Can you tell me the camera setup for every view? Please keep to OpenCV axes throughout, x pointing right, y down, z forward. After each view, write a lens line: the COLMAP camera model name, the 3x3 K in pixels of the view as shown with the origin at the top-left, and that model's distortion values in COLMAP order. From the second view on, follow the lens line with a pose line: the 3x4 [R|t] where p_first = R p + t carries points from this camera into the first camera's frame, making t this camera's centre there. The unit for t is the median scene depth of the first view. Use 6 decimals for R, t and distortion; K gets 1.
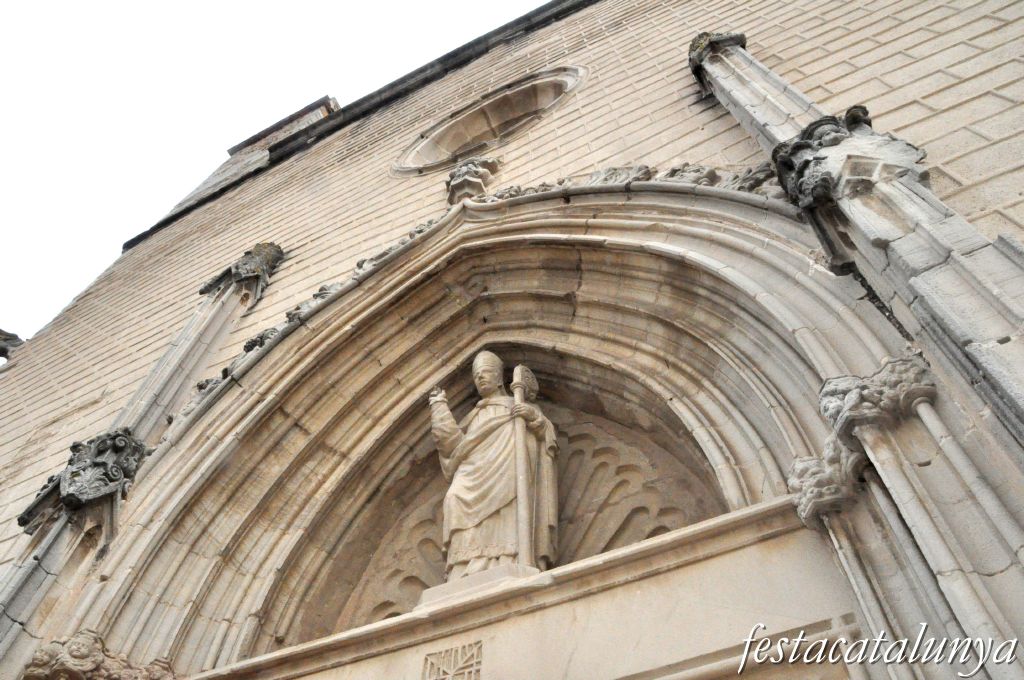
lens RADIAL K [[793.9, 0, 508.9], [0, 793.9, 356.2], [0, 0, 1]] dist [-0.147625, 0.093229]
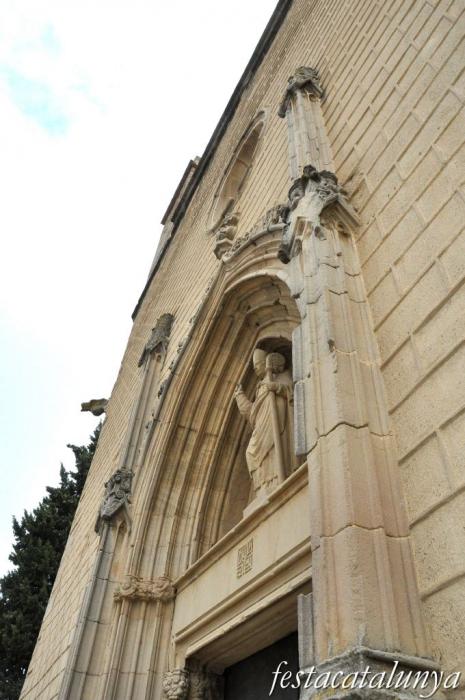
lens RADIAL K [[542.7, 0, 232.5], [0, 542.7, 350.0], [0, 0, 1]] dist [-0.147625, 0.093229]
pose [[0.796680, -0.433508, -0.421154, 0.518204], [0.498825, 0.865071, 0.053160, -0.113947], [0.341283, -0.252434, 0.905430, -0.106574]]
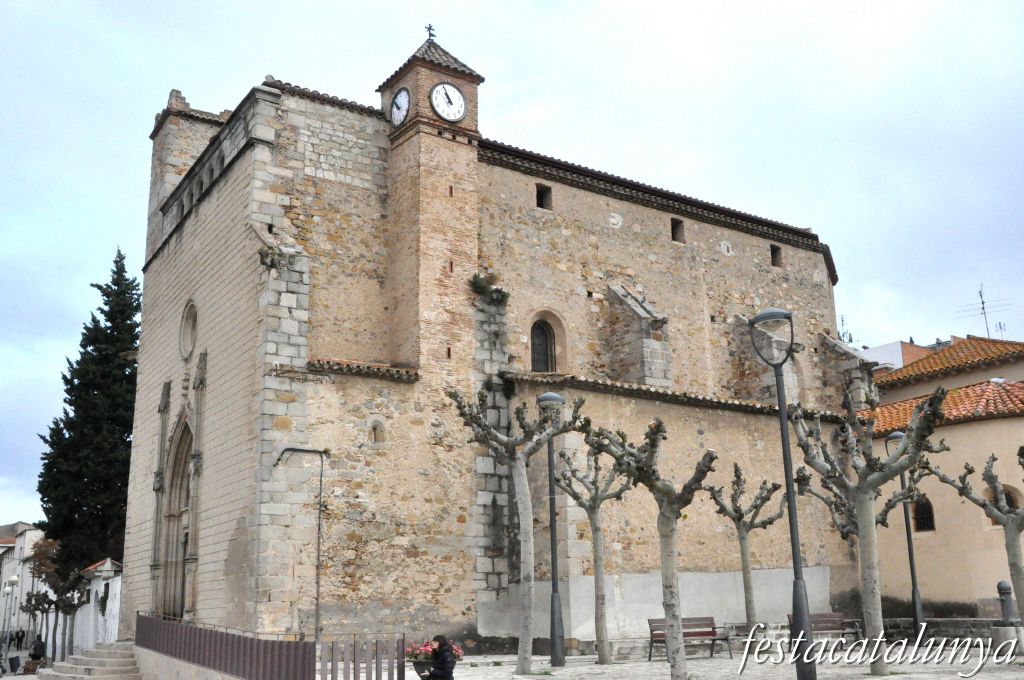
lens RADIAL K [[996.4, 0, 512.0], [0, 996.4, 340.0], [0, 0, 1]] dist [-0.010481, -0.001444]
pose [[0.858938, -0.195460, -0.473308, 6.160557], [0.467723, 0.675741, 0.569745, -3.997885], [0.208471, -0.710753, 0.671841, -3.111485]]
